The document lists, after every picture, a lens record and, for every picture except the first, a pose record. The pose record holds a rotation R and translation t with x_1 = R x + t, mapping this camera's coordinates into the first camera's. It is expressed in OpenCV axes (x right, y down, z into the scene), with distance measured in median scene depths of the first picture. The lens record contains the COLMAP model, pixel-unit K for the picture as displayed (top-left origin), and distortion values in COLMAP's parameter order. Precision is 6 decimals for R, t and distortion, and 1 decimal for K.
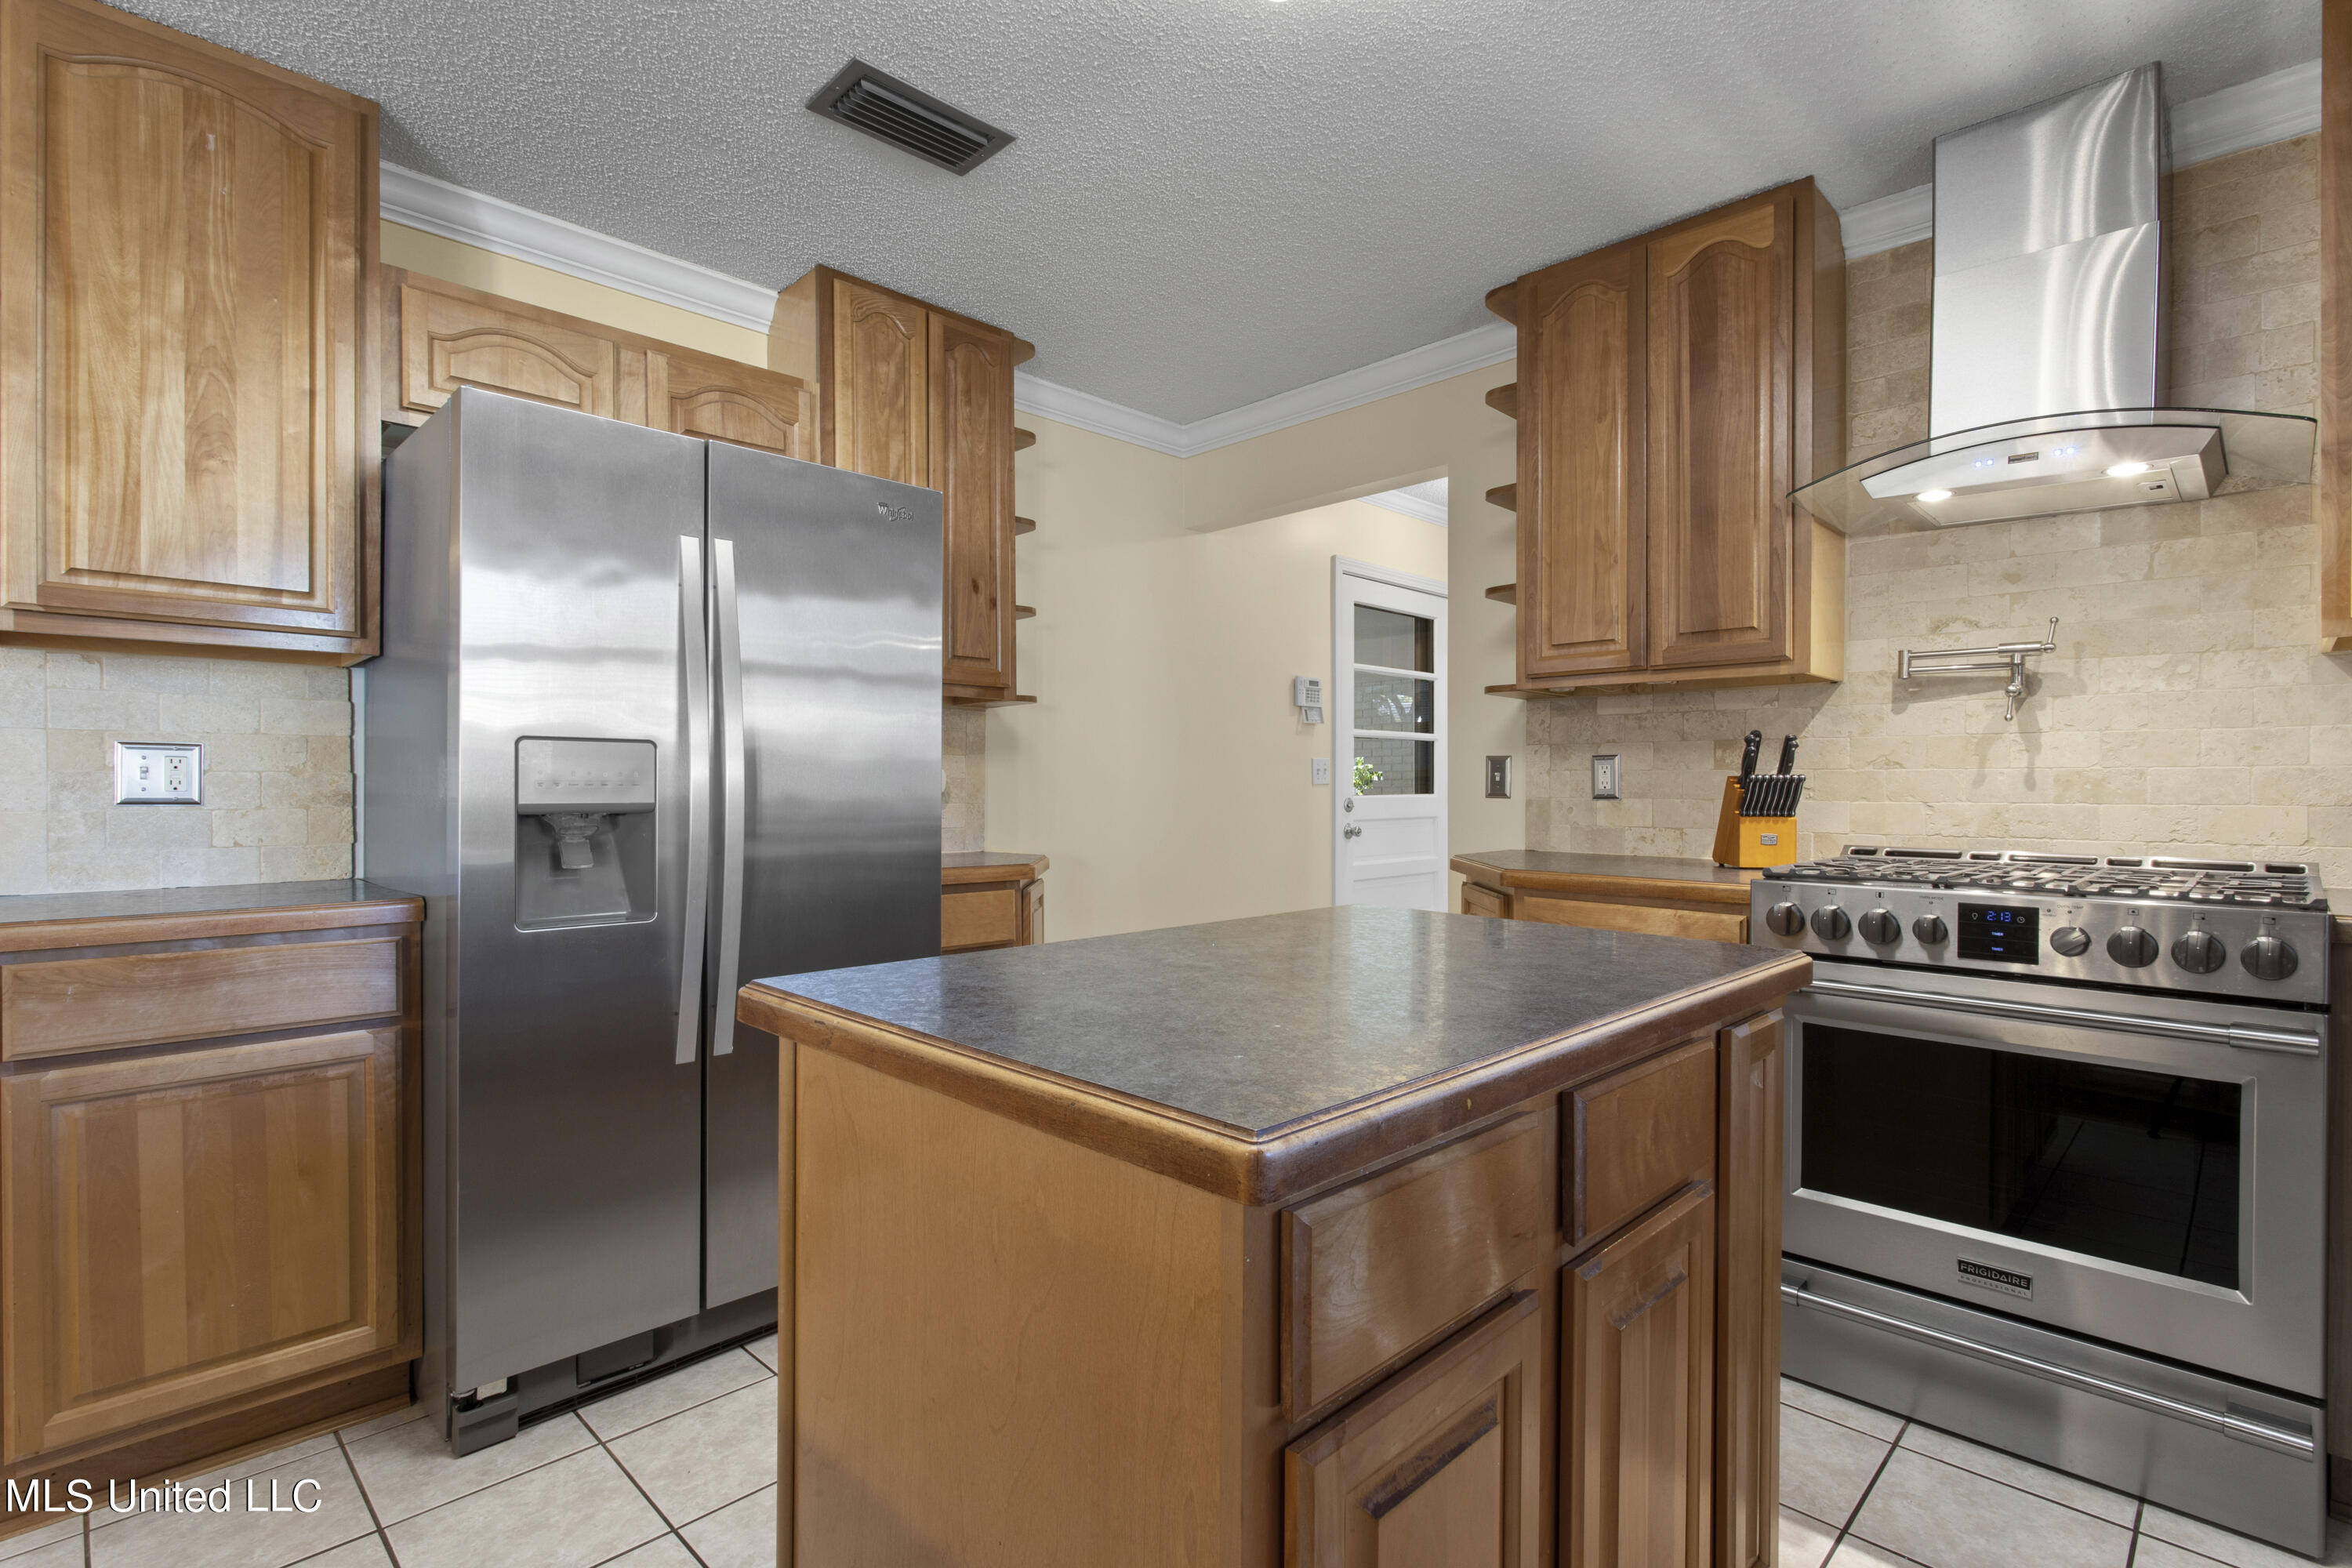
lens RADIAL K [[1116.3, 0, 1171.6], [0, 1116.3, 781.2], [0, 0, 1]] dist [-0.000402, 0.000202]
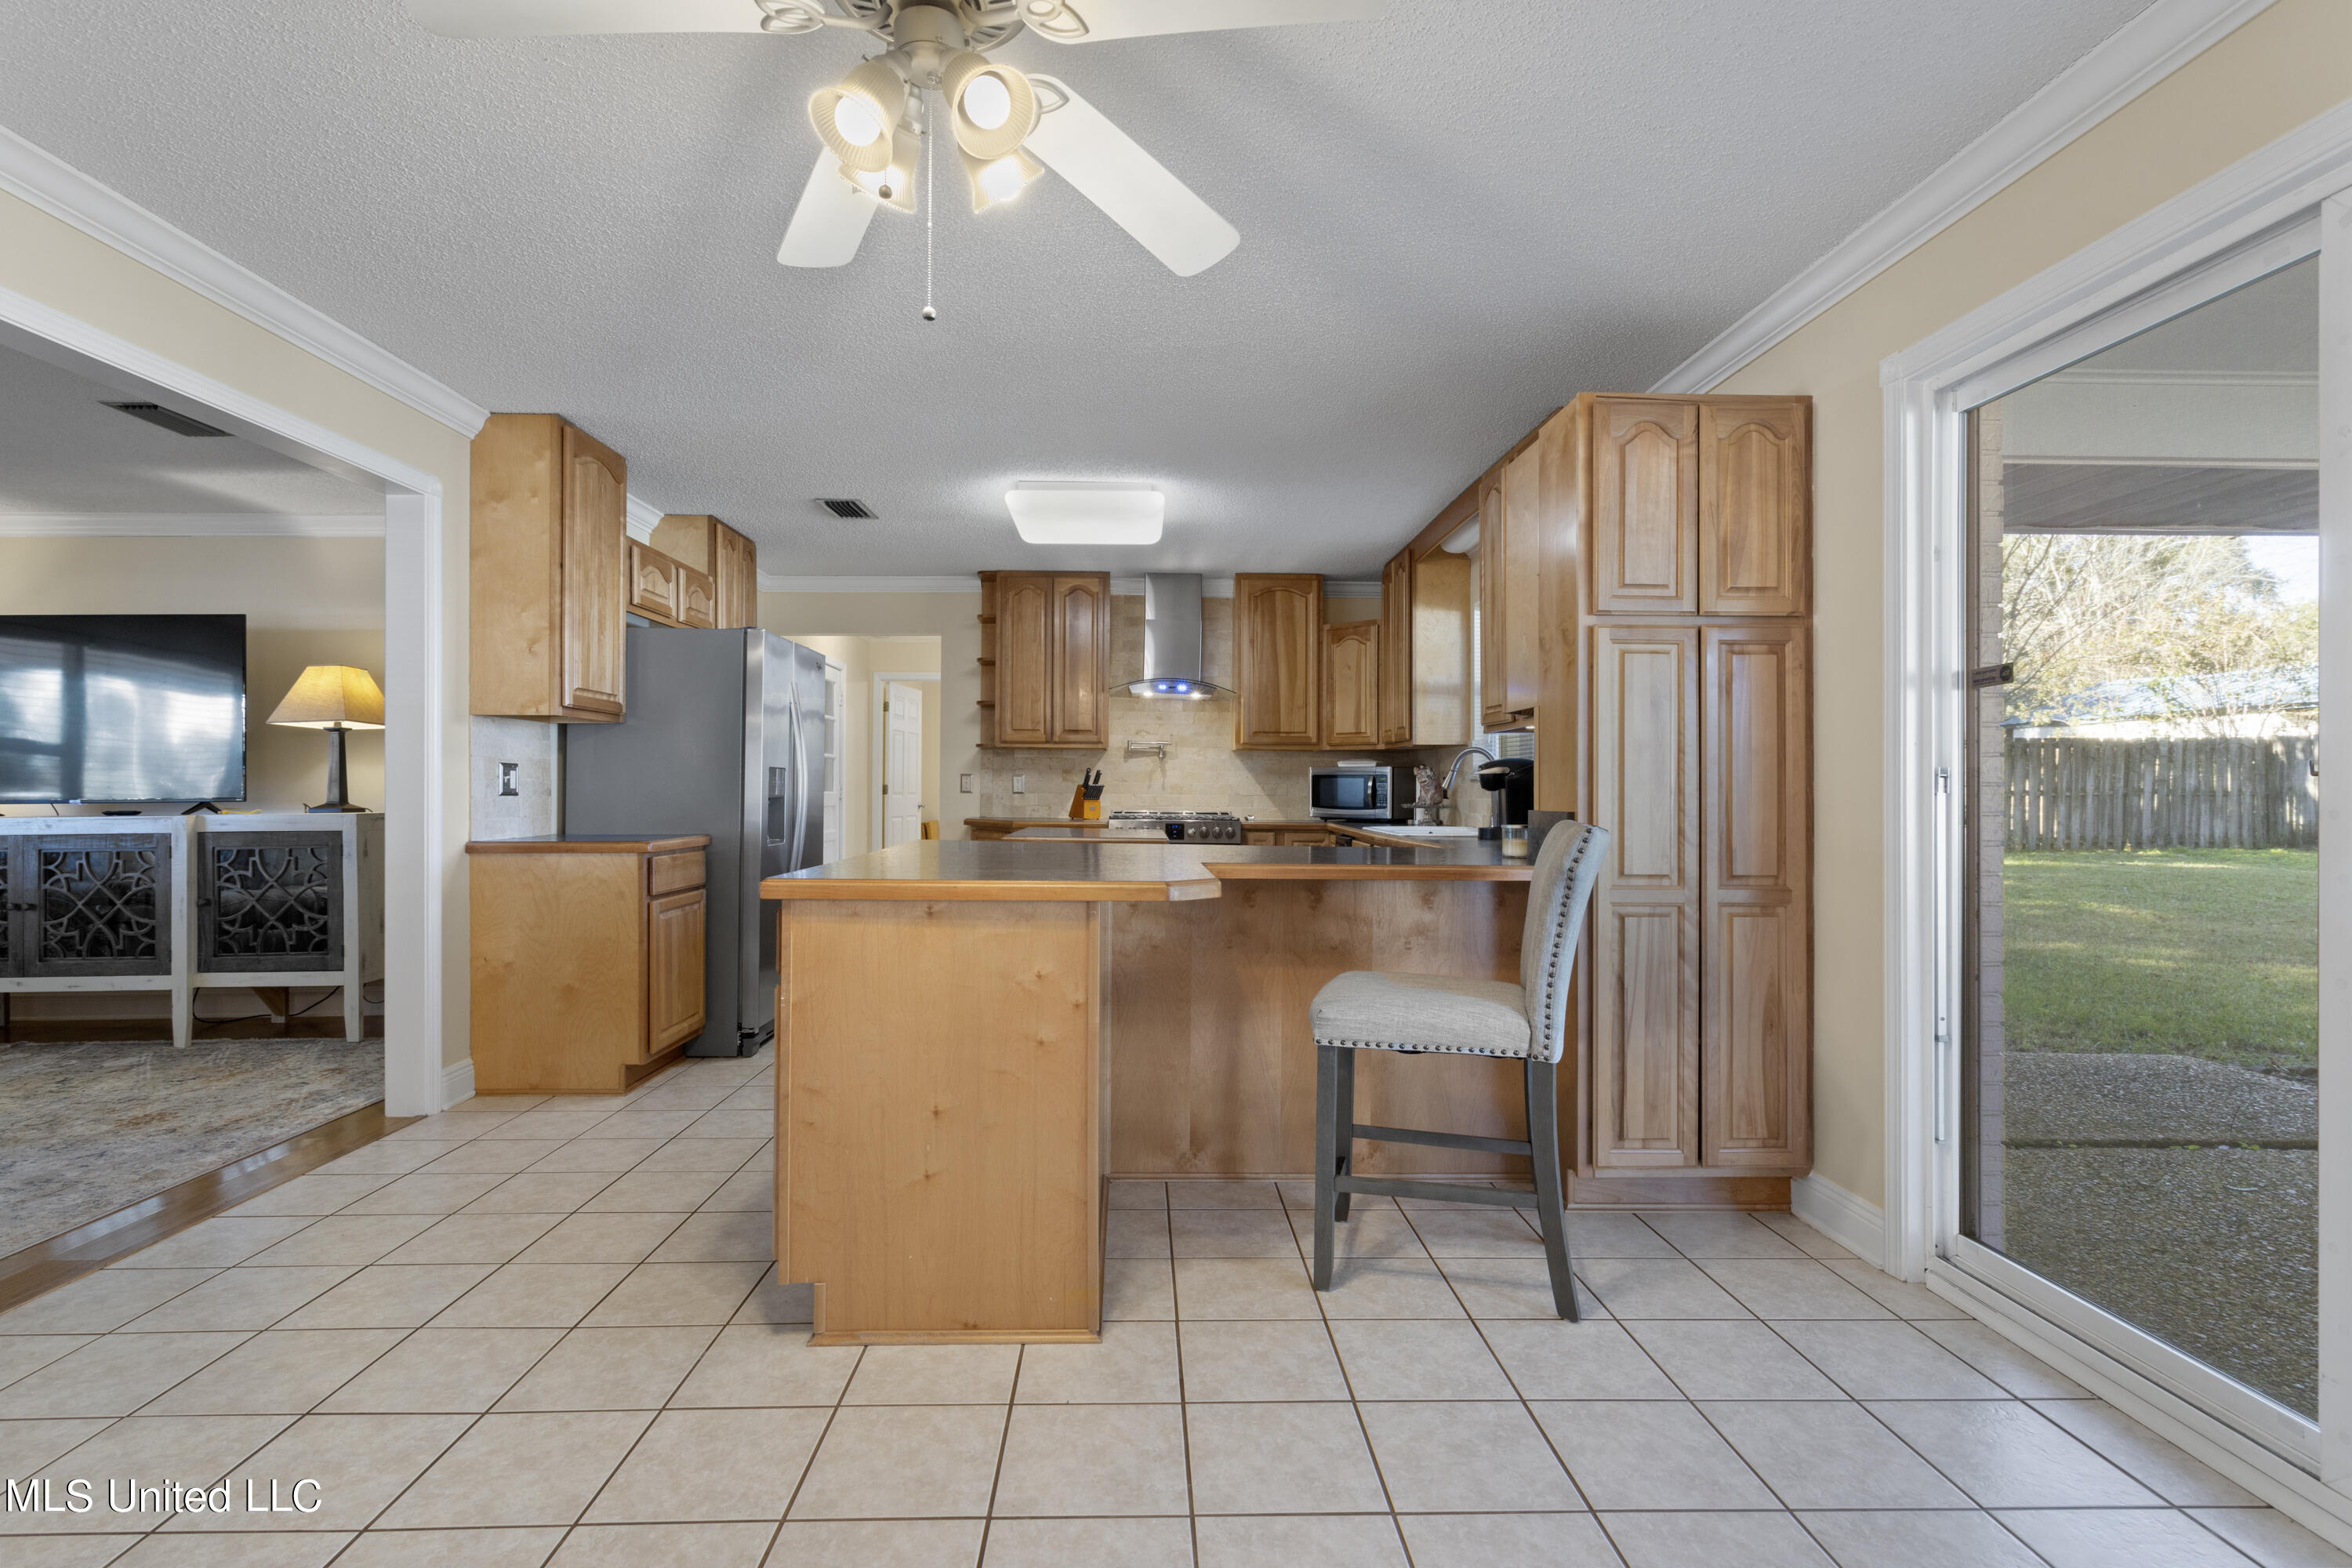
lens RADIAL K [[1116.3, 0, 1172.1], [0, 1116.3, 779.0], [0, 0, 1]] dist [-0.000402, 0.000202]
pose [[0.687824, 0.008536, 0.725827, -1.296991], [-0.008414, 0.999957, -0.003786, -0.010154], [-0.725829, -0.003504, 0.687866, -1.003474]]
